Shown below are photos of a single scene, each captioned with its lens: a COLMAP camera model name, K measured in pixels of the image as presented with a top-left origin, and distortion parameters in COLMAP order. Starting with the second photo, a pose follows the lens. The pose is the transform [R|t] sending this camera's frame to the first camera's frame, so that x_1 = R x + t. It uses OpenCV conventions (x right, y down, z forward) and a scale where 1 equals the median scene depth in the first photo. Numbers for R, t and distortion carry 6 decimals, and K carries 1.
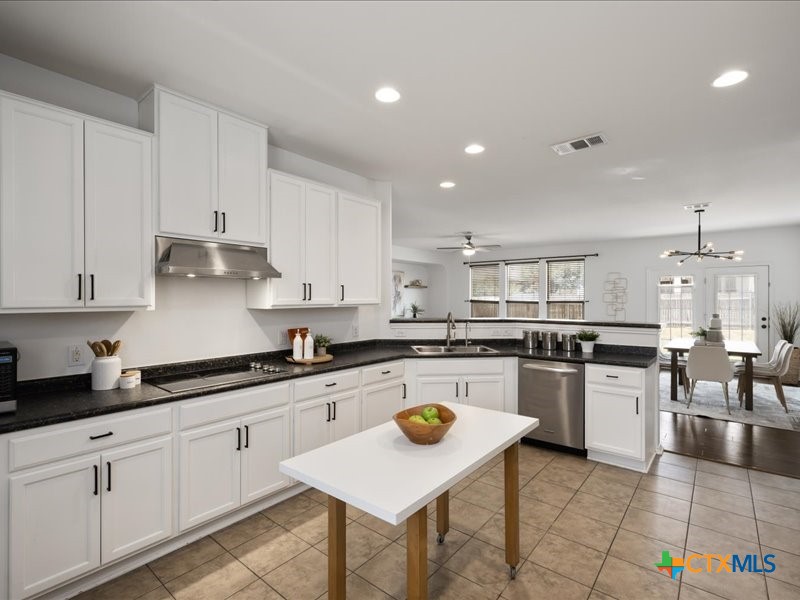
lens RADIAL K [[397.2, 0, 412.0], [0, 397.2, 301.3], [0, 0, 1]] dist [-0.000326, 0.000001]
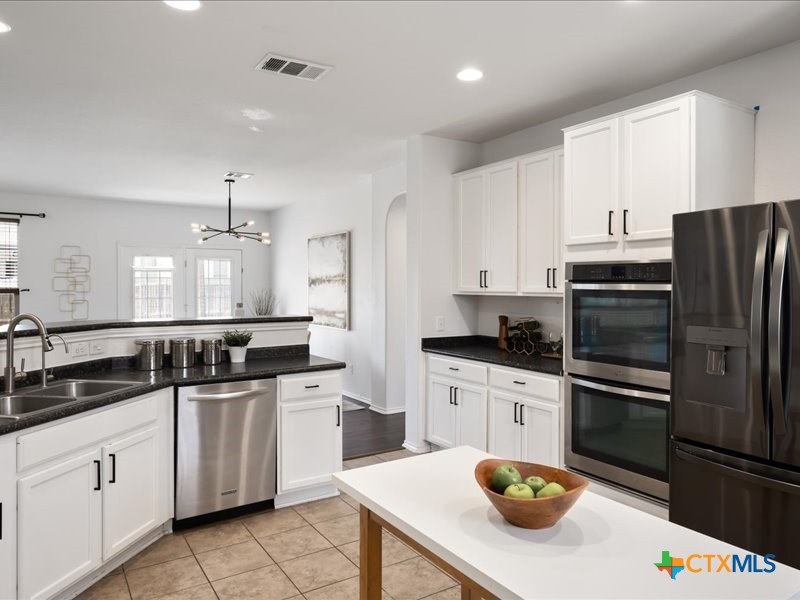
lens RADIAL K [[548.7, 0, 399.2], [0, 548.7, 294.2], [0, 0, 1]] dist [-0.028404, -0.001606]
pose [[0.313245, -0.013029, 0.949583, -0.352700], [0.004980, 0.999915, 0.012077, -0.000843], [-0.949659, 0.000946, 0.313283, 0.407310]]
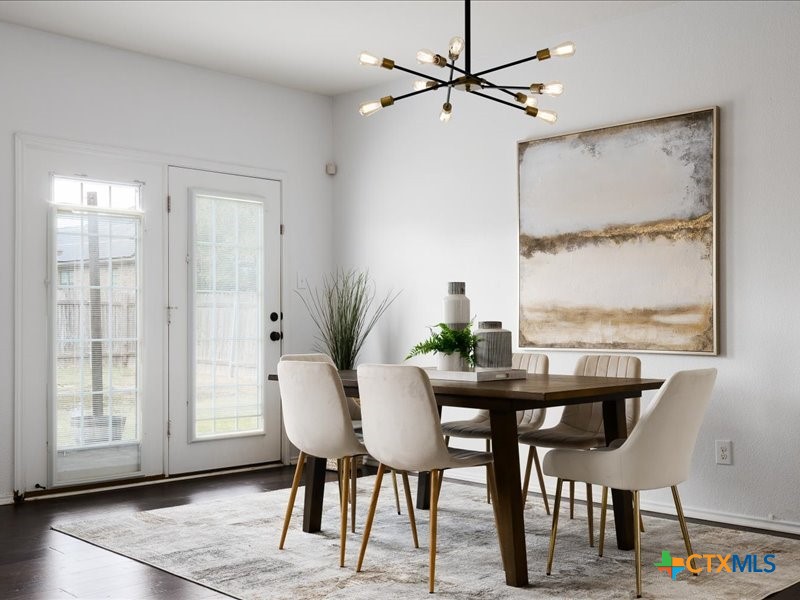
lens RADIAL K [[900.5, 0, 400.0], [0, 900.5, 300.0], [0, 0, 1]] dist [-0.010329, 0.011846]
pose [[0.123352, 0.024000, 0.992073, 0.044049], [0.003147, 0.999693, -0.024576, 0.084049], [-0.992358, 0.006153, 0.123239, 1.289654]]
